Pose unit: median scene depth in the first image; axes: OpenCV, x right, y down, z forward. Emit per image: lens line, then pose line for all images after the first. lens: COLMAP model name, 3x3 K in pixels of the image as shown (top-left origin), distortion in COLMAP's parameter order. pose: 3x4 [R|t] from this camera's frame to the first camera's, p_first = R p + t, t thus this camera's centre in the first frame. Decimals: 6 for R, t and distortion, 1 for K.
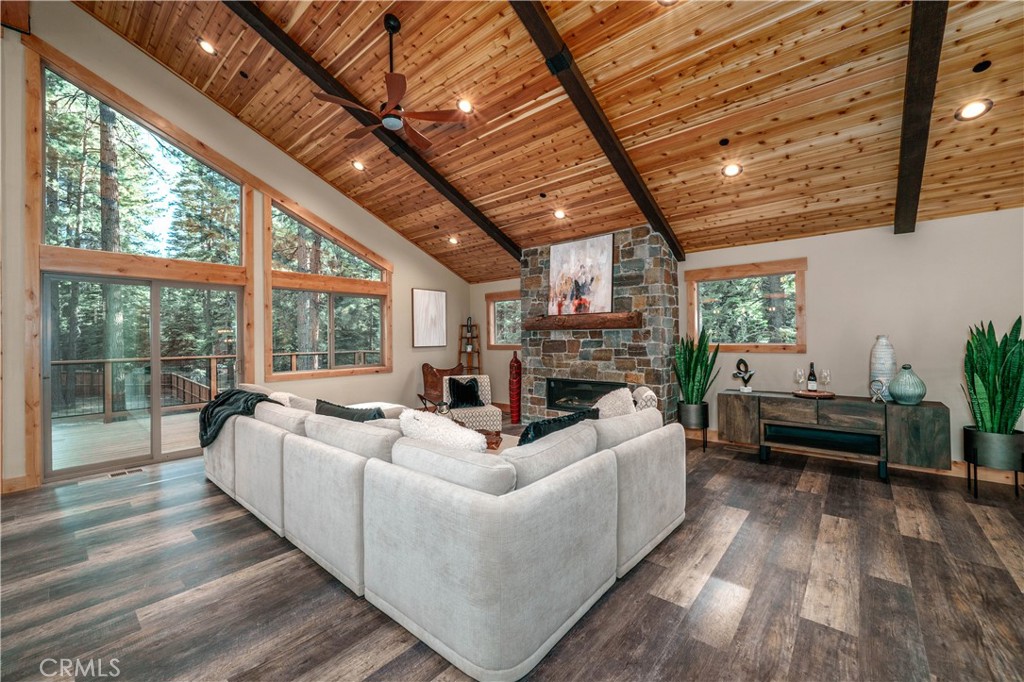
lens RADIAL K [[412.6, 0, 513.7], [0, 412.6, 335.0], [0, 0, 1]] dist [0.002191, 0.000135]
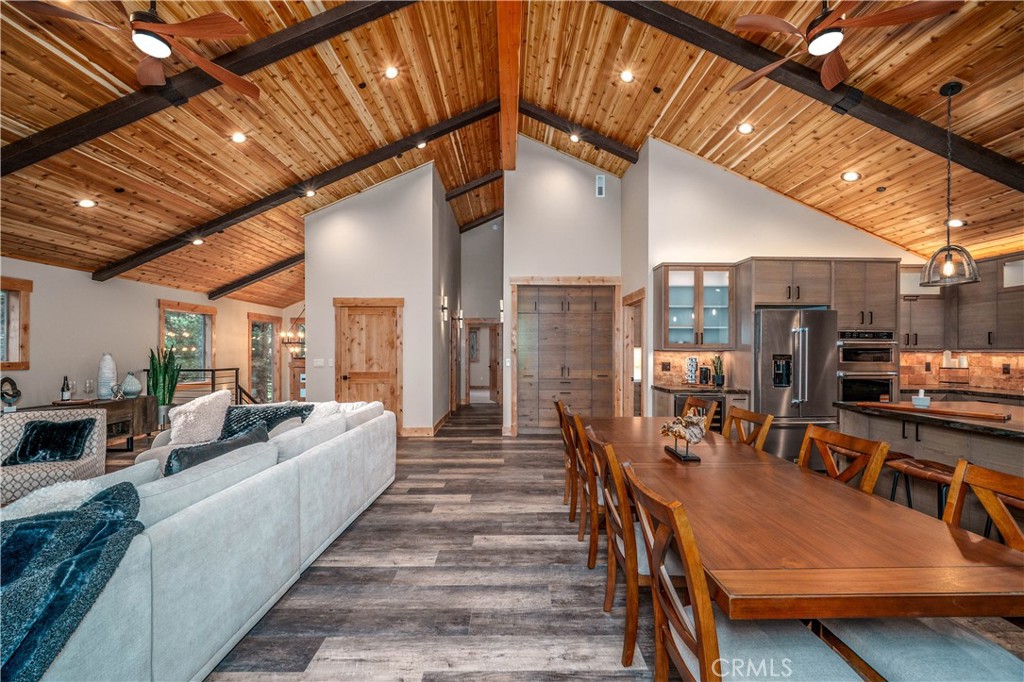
lens RADIAL K [[415.5, 0, 492.7], [0, 415.5, 351.4], [0, 0, 1]] dist [-0.008369, 0.000415]
pose [[-0.622311, 0.012090, 0.782677, -0.733230], [0.002370, 0.999905, -0.013561, 0.012358], [-0.782767, -0.006584, -0.622281, 0.598775]]
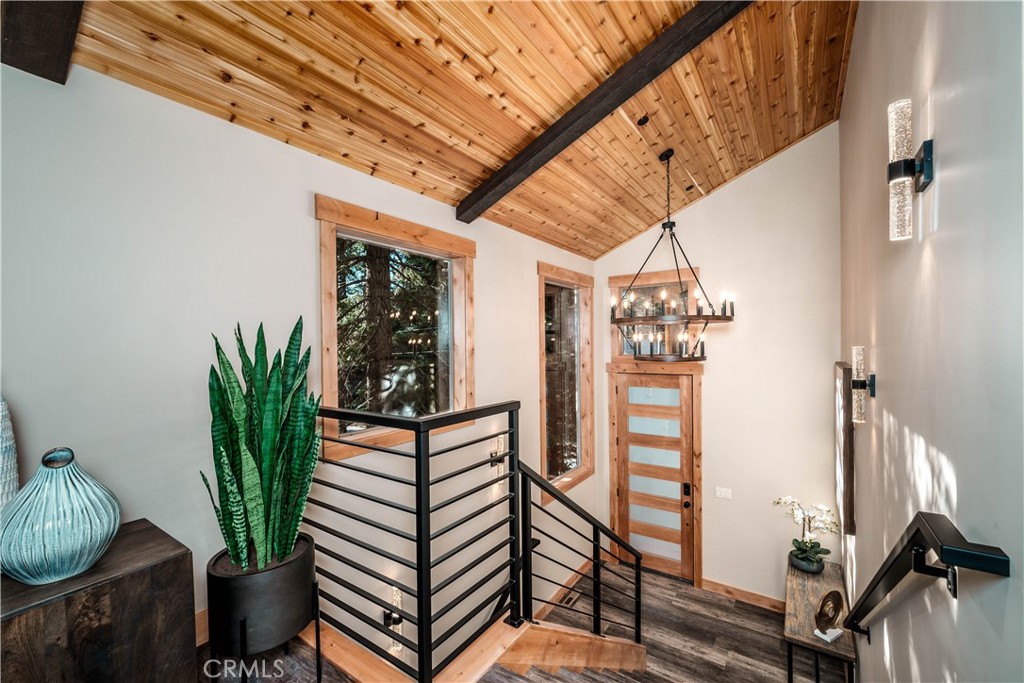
lens RADIAL K [[409.0, 0, 518.2], [0, 409.0, 341.4], [0, 0, 1]] dist [-0.001651, -0.000025]
pose [[-0.093411, 0.019010, 0.995446, 0.398123], [0.006830, 0.999806, -0.018453, -0.001410], [-0.995604, 0.005075, -0.093522, 0.449079]]
